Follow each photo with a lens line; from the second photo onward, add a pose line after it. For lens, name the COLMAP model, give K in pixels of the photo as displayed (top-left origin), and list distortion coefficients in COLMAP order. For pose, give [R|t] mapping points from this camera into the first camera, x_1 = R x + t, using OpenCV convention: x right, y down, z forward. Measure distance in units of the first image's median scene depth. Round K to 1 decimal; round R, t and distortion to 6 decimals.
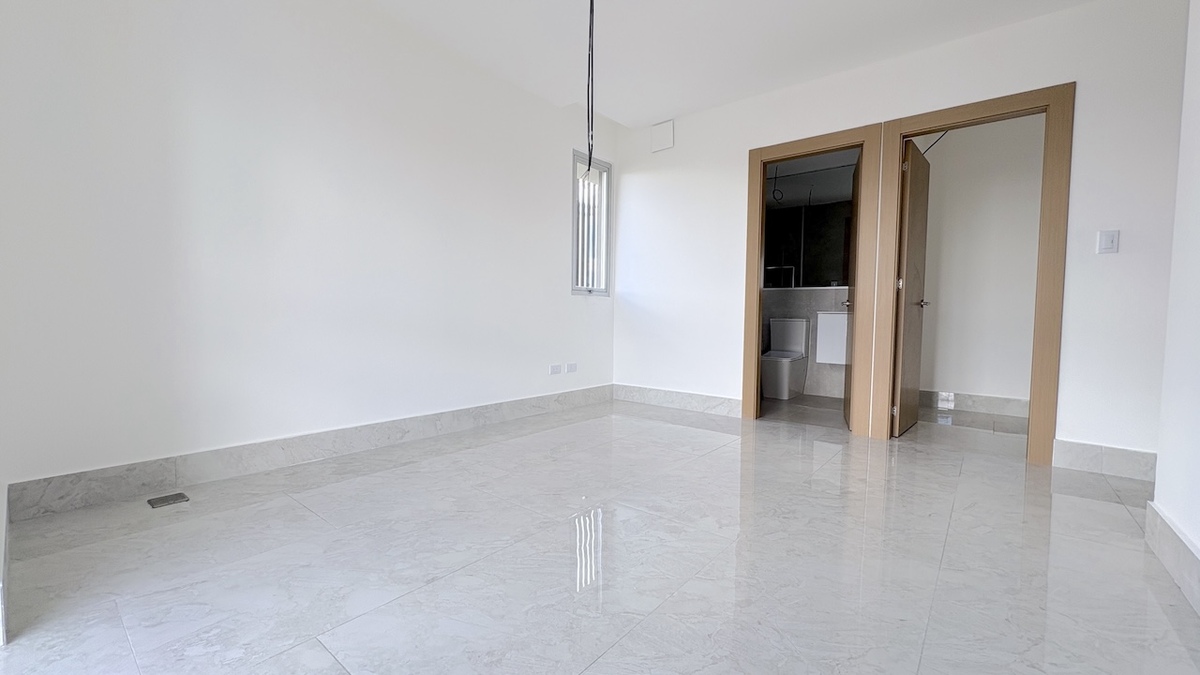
lens RADIAL K [[481.0, 0, 600.9], [0, 481.0, 336.0], [0, 0, 1]] dist [-0.000832, -0.000443]
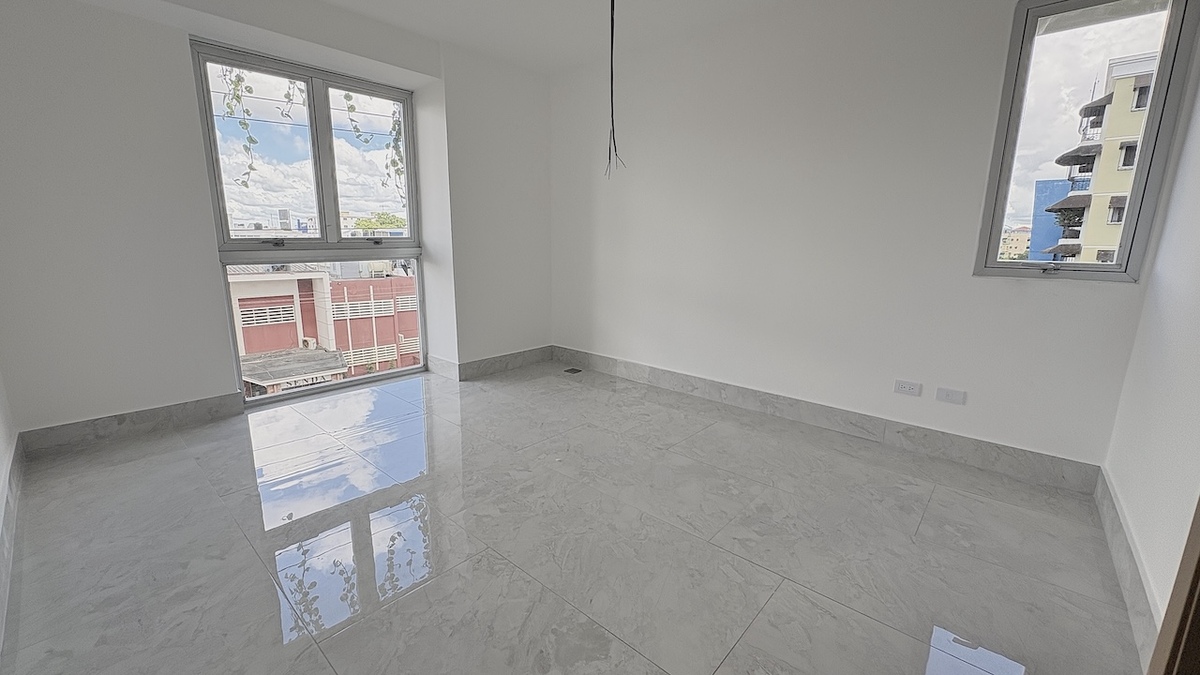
lens RADIAL K [[481.0, 0, 597.0], [0, 481.0, 335.1], [0, 0, 1]] dist [-0.000832, -0.000443]
pose [[-0.041547, 0.178061, -0.983142, 0.776964], [-0.059878, 0.981779, 0.180344, -0.132893], [0.997341, 0.066362, -0.030128, 0.808652]]
